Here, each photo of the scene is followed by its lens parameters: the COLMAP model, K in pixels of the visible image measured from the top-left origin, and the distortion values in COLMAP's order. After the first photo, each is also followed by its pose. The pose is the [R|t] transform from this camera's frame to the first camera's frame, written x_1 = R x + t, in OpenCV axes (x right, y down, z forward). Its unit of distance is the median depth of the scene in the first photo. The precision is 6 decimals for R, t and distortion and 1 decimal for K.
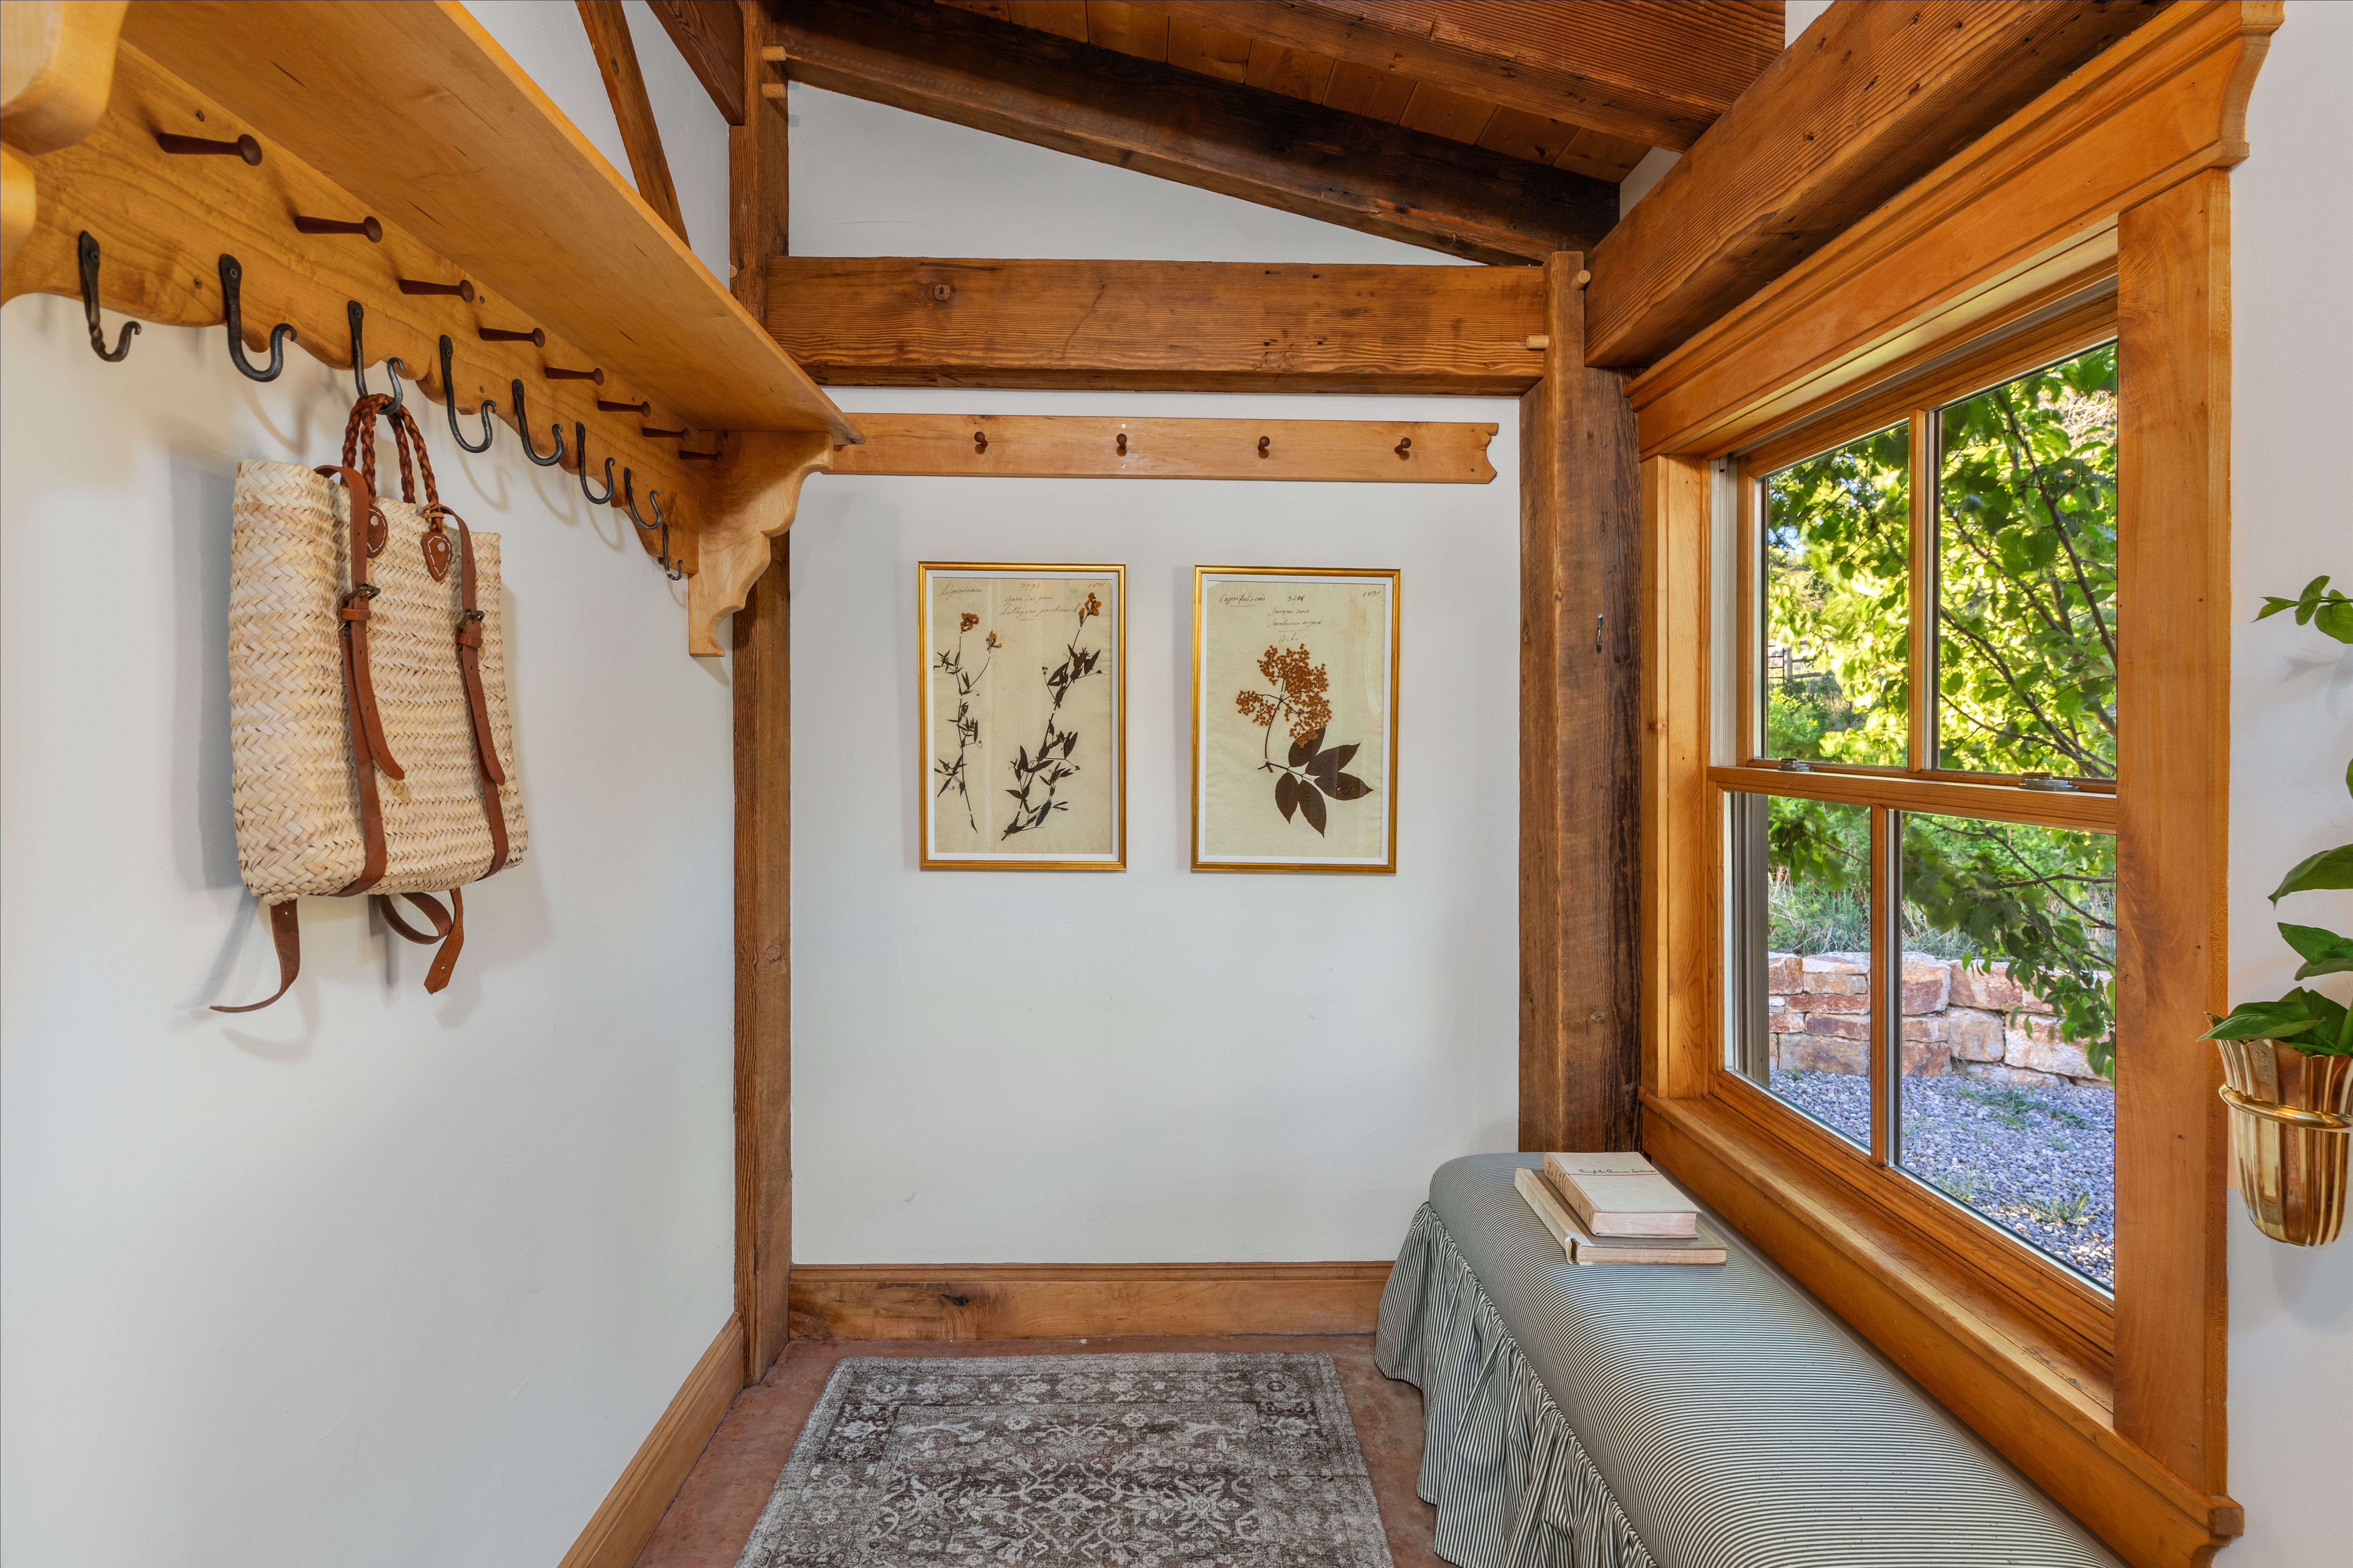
lens RADIAL K [[1091.3, 0, 1140.4], [0, 1091.3, 727.1], [0, 0, 1]] dist [0.007718, -0.000209]
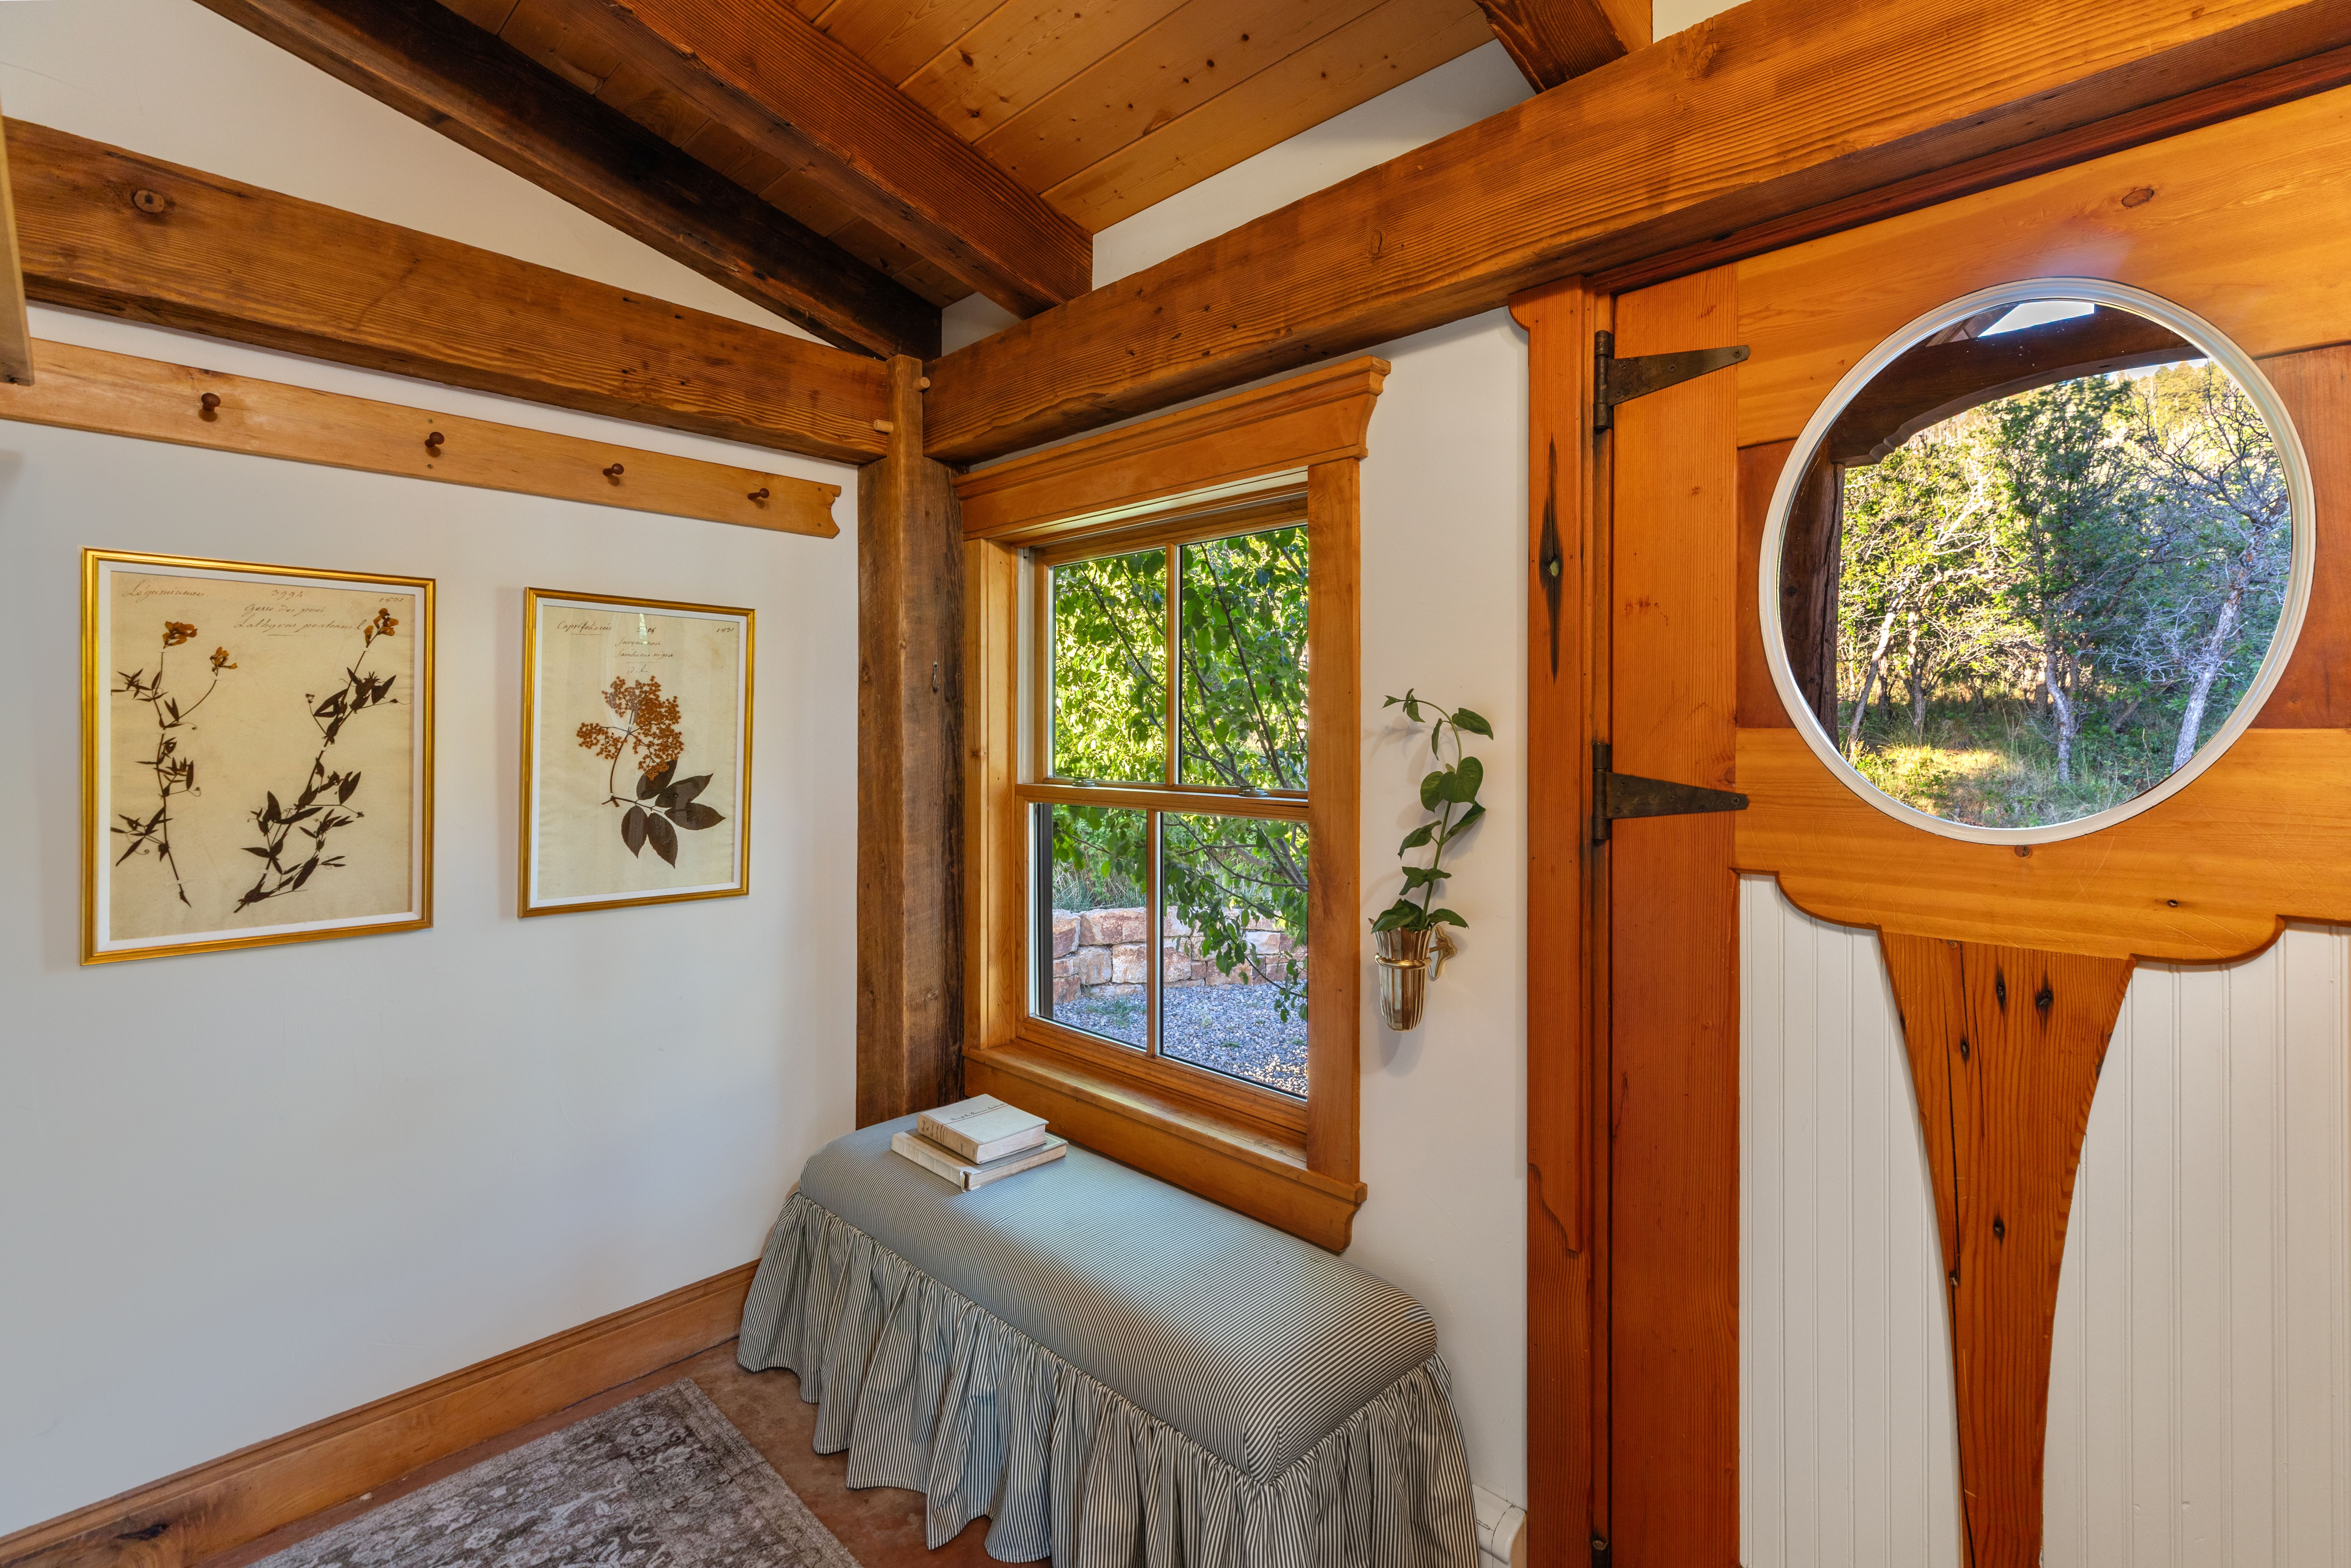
lens RADIAL K [[1090.4, 0, 1139.5], [0, 1090.4, 727.2], [0, 0, 1]] dist [0.007718, -0.000209]
pose [[0.722559, -0.009429, 0.691245, -0.238638], [0.010897, 0.999938, 0.002249, -0.029186], [-0.691224, 0.005908, 0.722617, -0.028407]]
